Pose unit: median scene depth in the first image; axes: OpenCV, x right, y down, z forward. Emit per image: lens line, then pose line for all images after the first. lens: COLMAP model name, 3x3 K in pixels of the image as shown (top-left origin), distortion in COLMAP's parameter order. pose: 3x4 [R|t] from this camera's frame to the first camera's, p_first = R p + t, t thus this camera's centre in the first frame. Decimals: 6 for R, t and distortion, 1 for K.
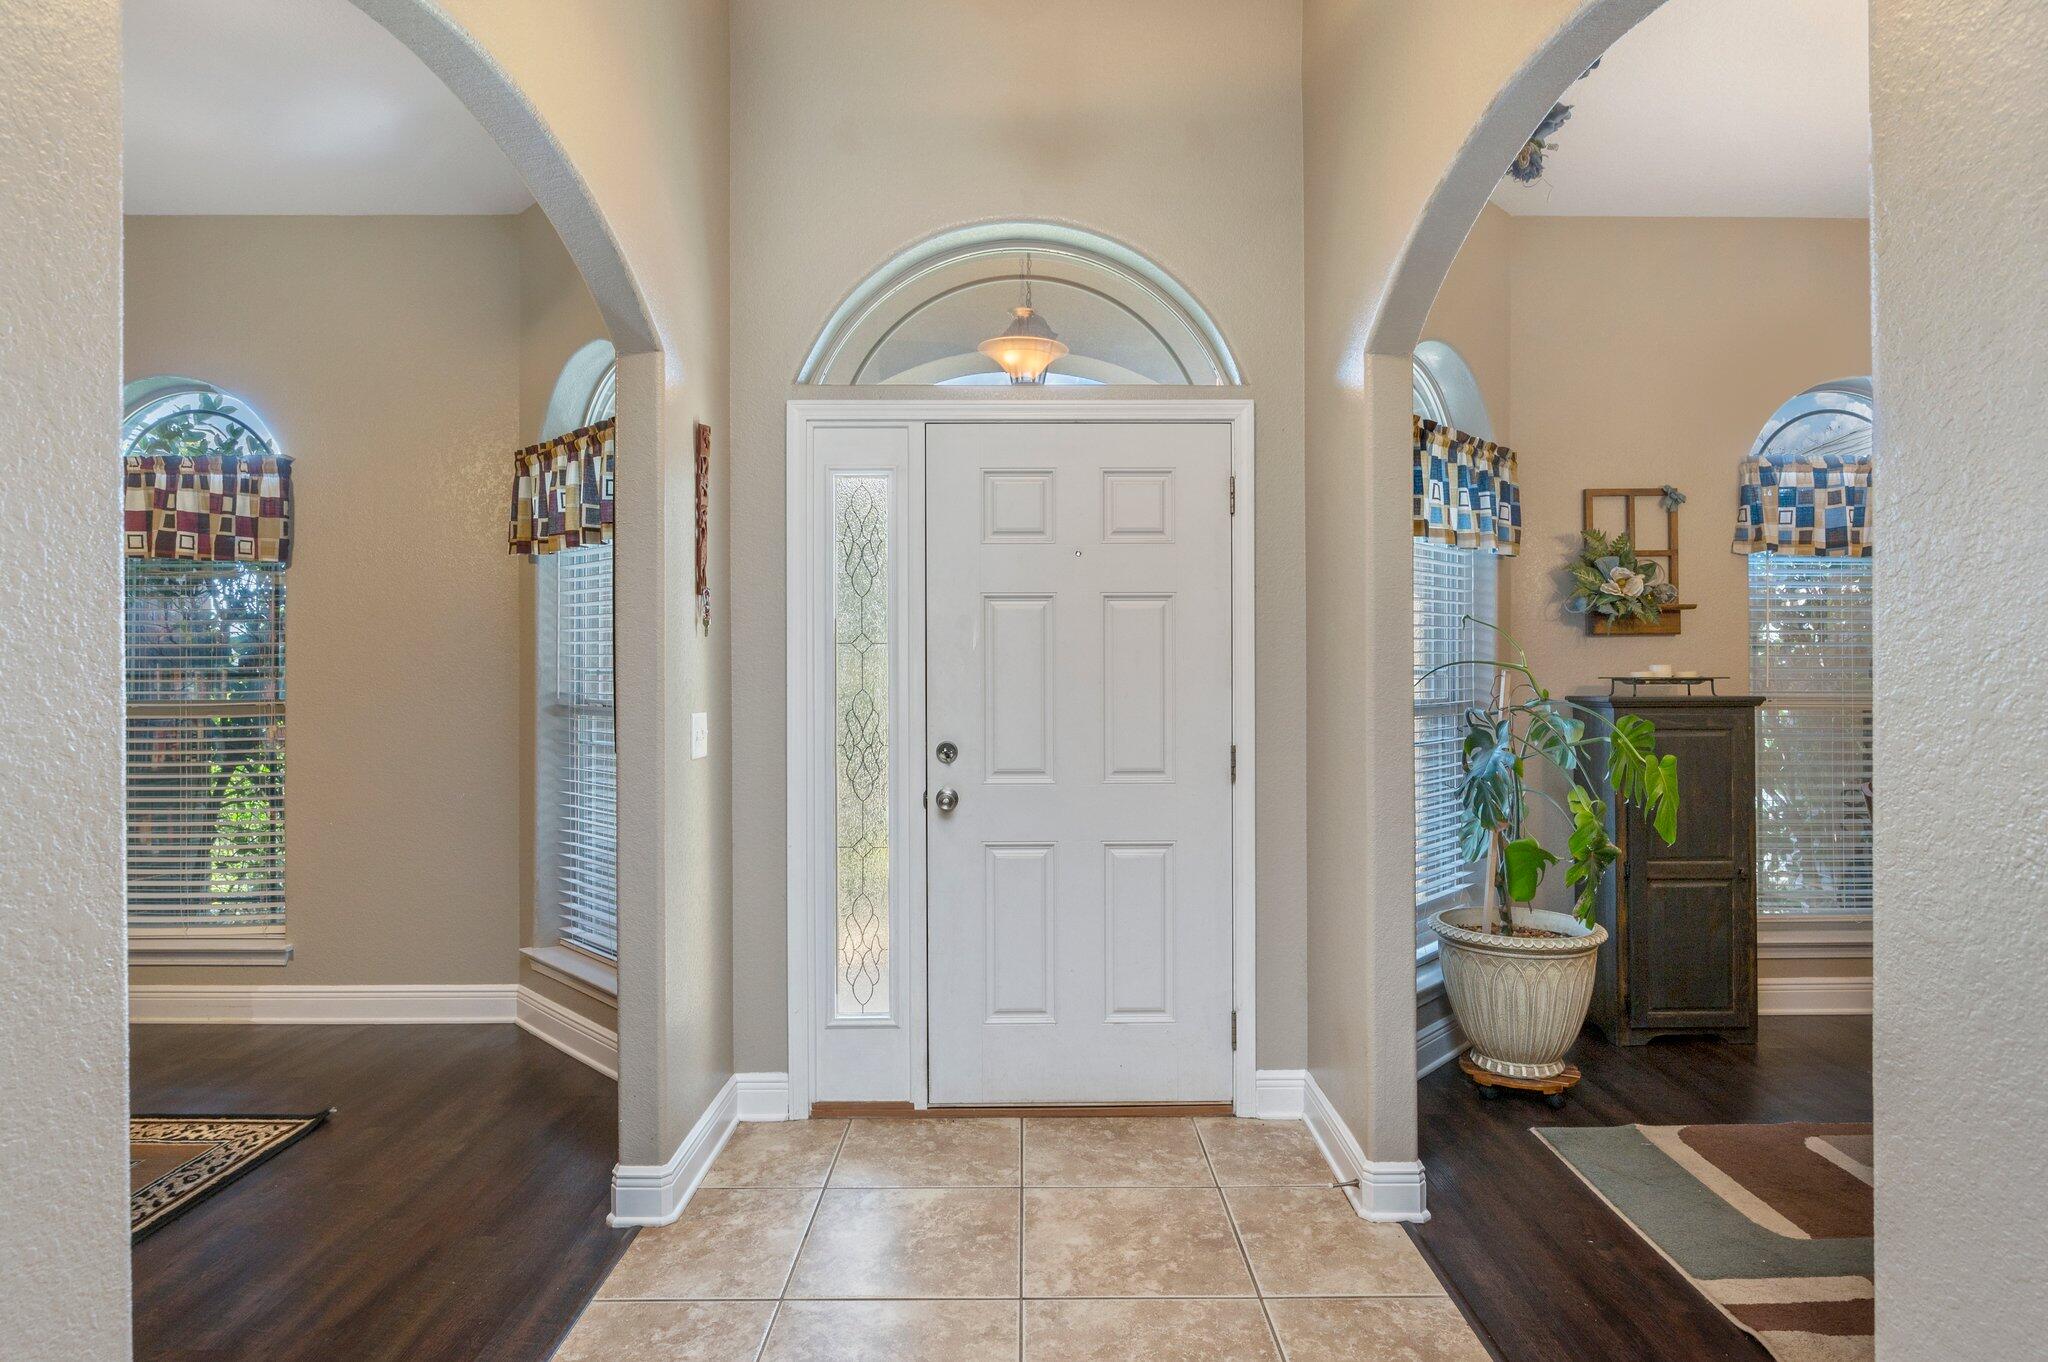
lens RADIAL K [[1069.3, 0, 1021.3], [0, 1069.3, 667.7], [0, 0, 1]] dist [-0.019450, 0.000029]
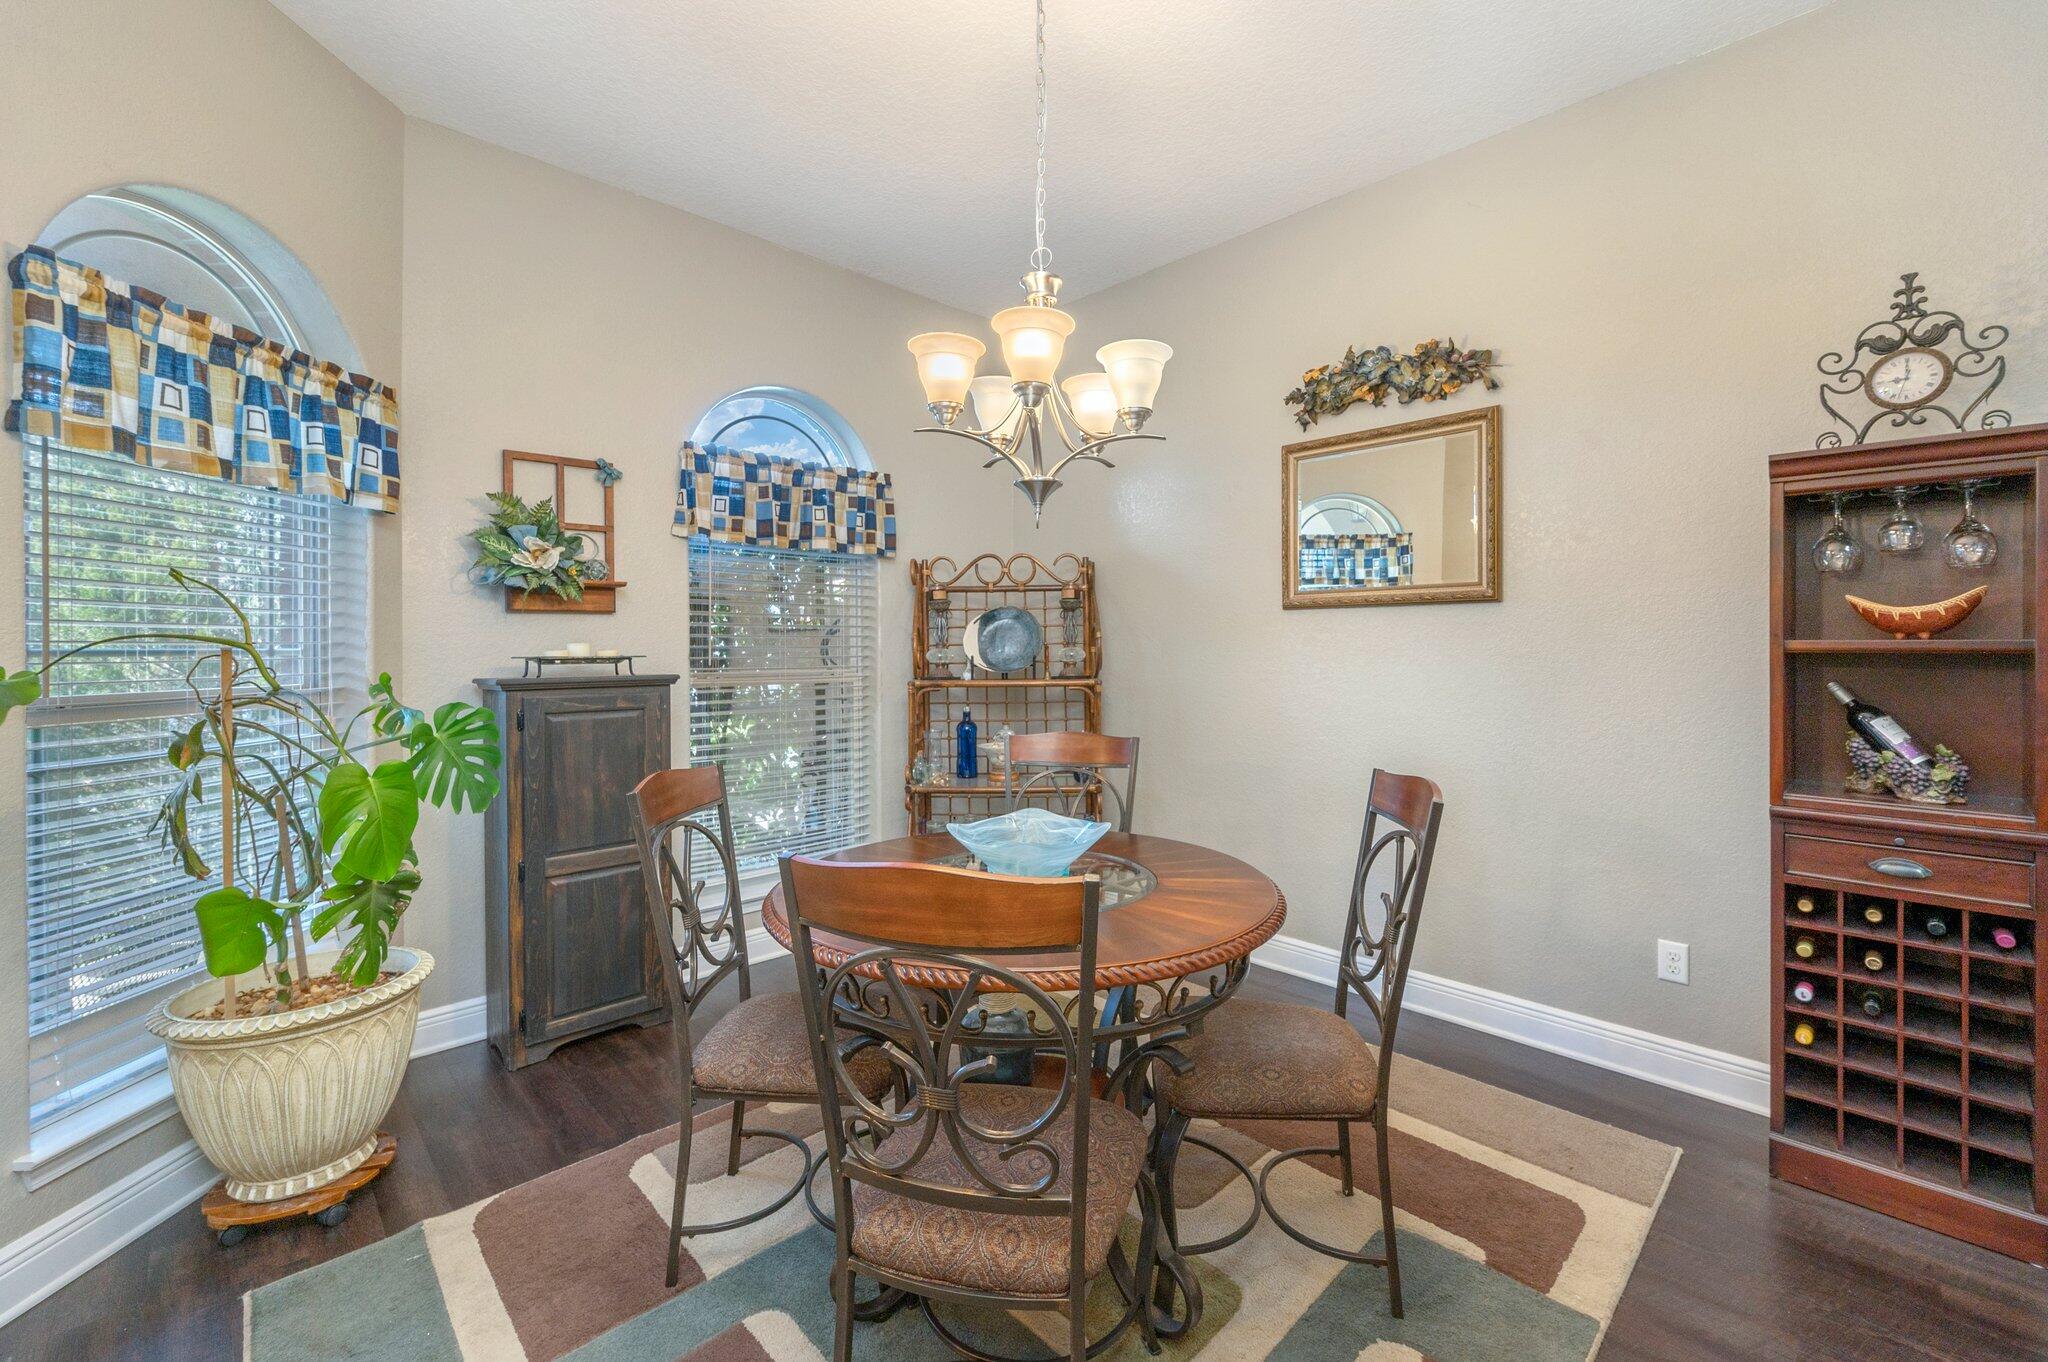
lens RADIAL K [[833.4, 0, 1028.6], [0, 833.4, 653.5], [0, 0, 1]] dist [-0.000954, -0.000257]
pose [[0.720196, -0.006831, 0.693737, 0.370798], [0.004206, 0.999976, 0.005480, 0.004047], [-0.693758, -0.001029, 0.720207, 0.184720]]
